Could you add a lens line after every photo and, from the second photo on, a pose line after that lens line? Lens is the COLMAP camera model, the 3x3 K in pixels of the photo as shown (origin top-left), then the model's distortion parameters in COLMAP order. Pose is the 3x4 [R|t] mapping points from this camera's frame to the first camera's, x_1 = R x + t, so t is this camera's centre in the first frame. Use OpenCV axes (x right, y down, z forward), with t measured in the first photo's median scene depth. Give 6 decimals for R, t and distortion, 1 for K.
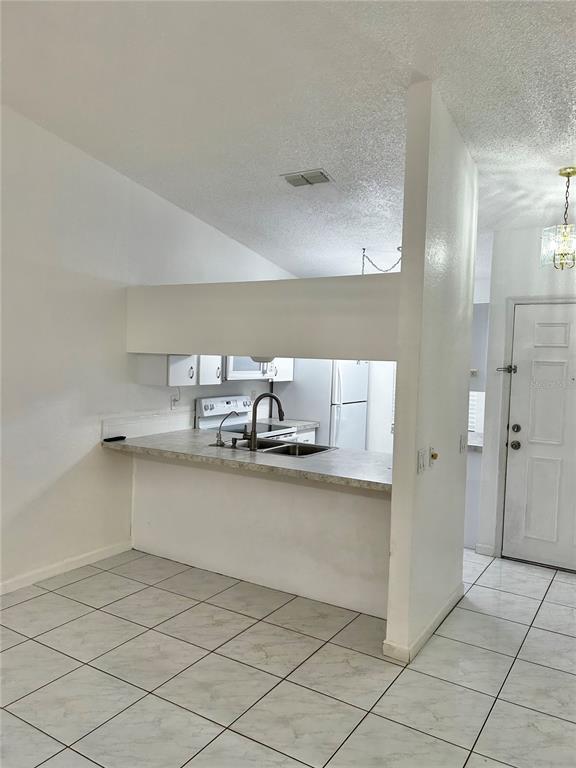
lens RADIAL K [[579.3, 0, 288.5], [0, 579.3, 385.5], [0, 0, 1]] dist [0.049065, -0.036393]
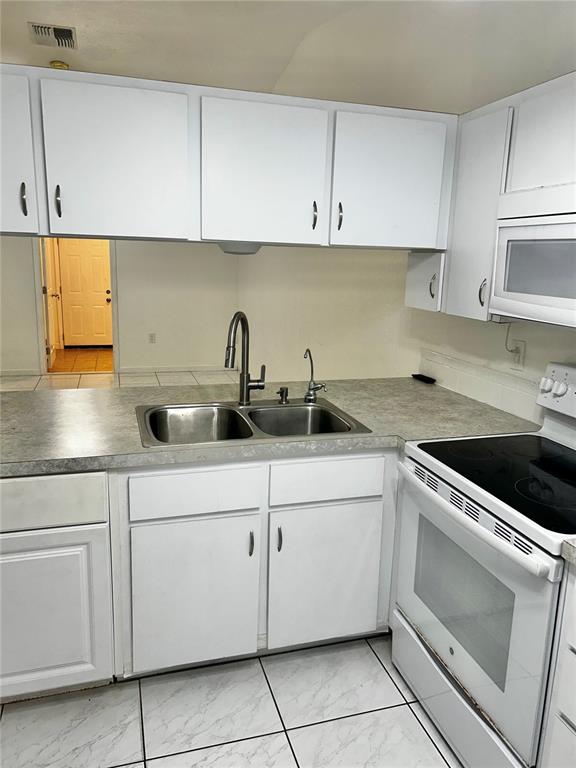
lens RADIAL K [[579.3, 0, 291.8], [0, 579.3, 384.1], [0, 0, 1]] dist [0.049065, -0.036393]
pose [[-0.647707, 0.119573, -0.752448, 0.324131], [-0.086078, 0.969800, 0.228209, -0.046928], [0.757011, 0.212582, -0.617853, 1.283078]]
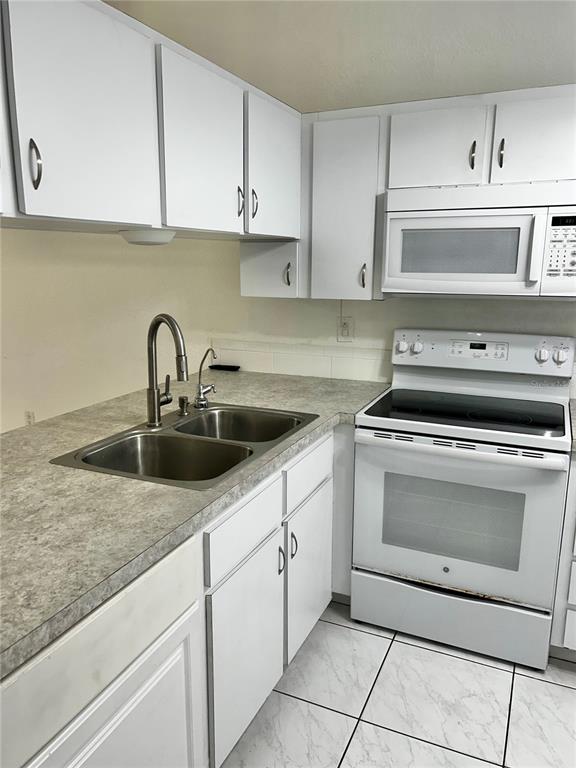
lens RADIAL K [[579.3, 0, 285.9], [0, 579.3, 390.1], [0, 0, 1]] dist [0.049065, -0.036393]
pose [[0.133127, 0.193125, -0.972101, 0.398125], [-0.047939, 0.980938, 0.188315, -0.018488], [0.989939, 0.021531, 0.139847, 0.953492]]
